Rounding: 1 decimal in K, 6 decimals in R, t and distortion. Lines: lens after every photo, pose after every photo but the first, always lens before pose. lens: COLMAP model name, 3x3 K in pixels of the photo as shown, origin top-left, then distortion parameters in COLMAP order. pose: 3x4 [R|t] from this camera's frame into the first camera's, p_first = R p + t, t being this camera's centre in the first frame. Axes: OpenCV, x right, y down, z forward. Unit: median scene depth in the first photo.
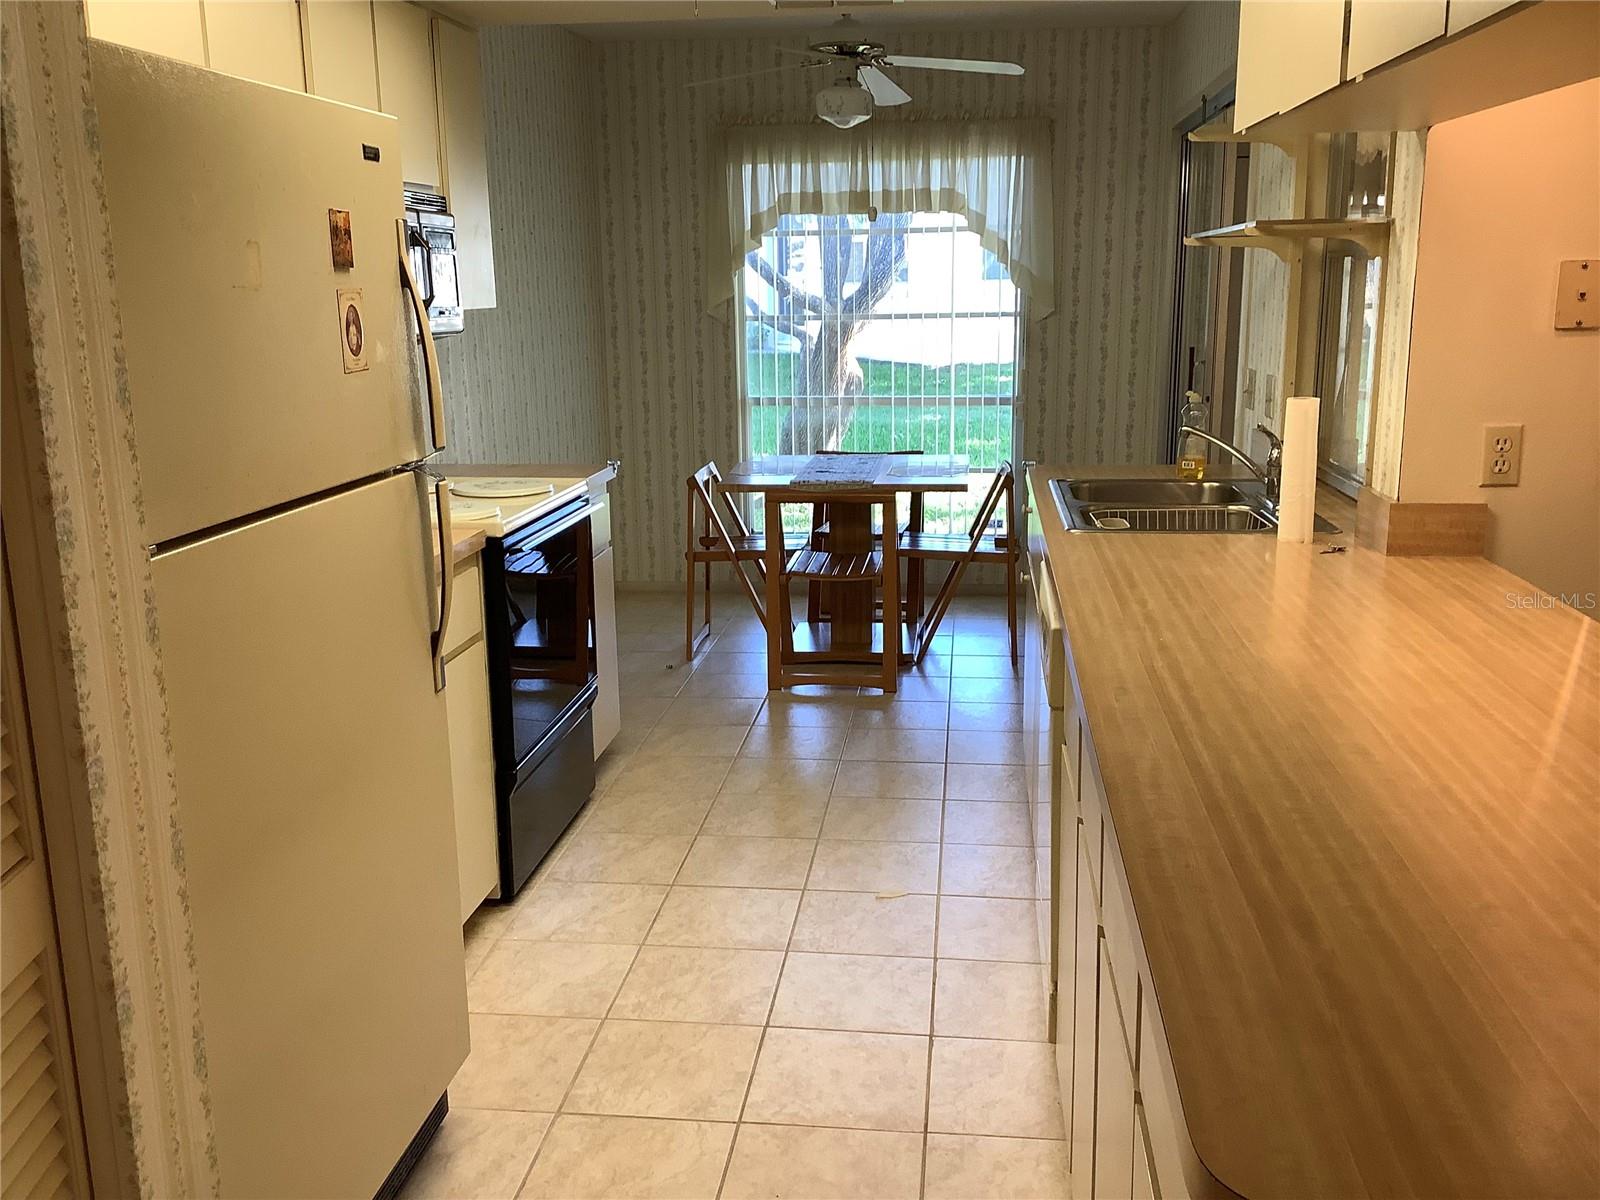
lens RADIAL K [[1431.6, 0, 795.8], [0, 1431.6, 599.3], [0, 0, 1]] dist [0.086371, -0.158452]
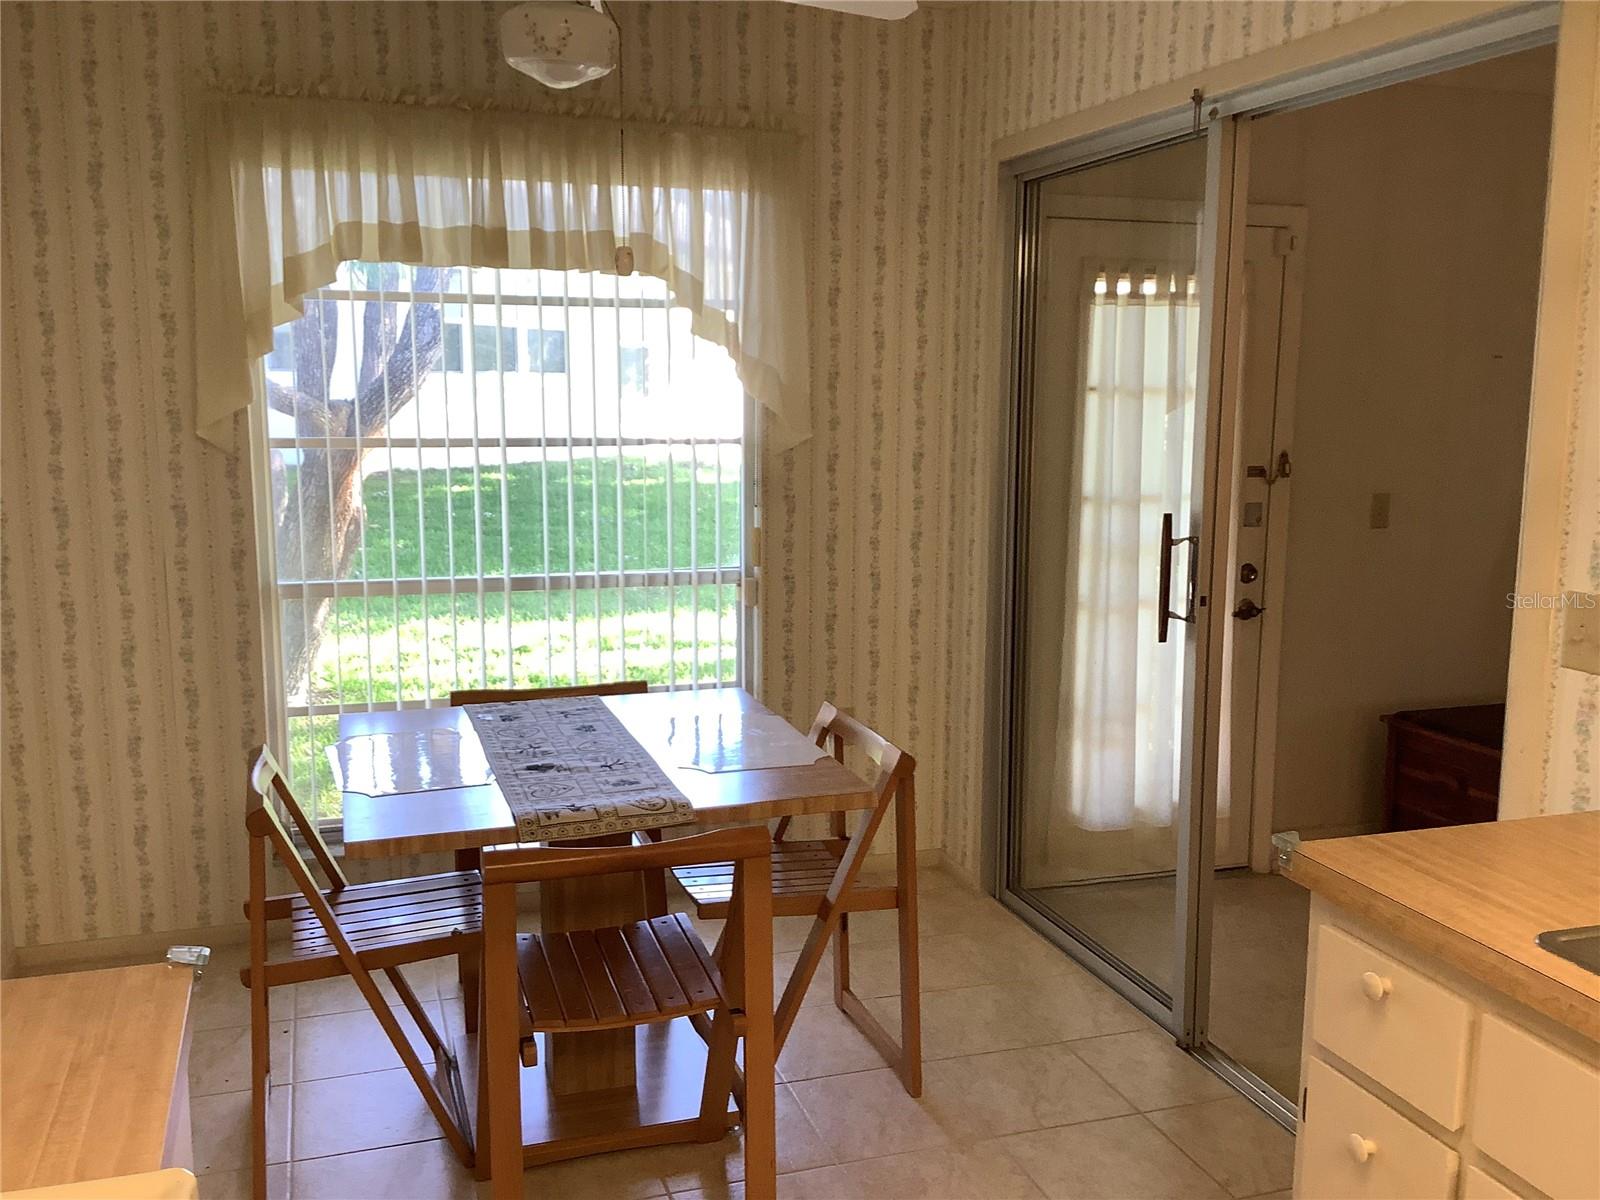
lens RADIAL K [[1431.6, 0, 814.1], [0, 1431.6, 598.3], [0, 0, 1]] dist [0.086371, -0.158452]
pose [[0.902634, -0.044480, 0.428104, -0.090086], [0.071695, 0.996288, -0.047652, -0.100162], [-0.424395, 0.073705, 0.902472, 0.437304]]
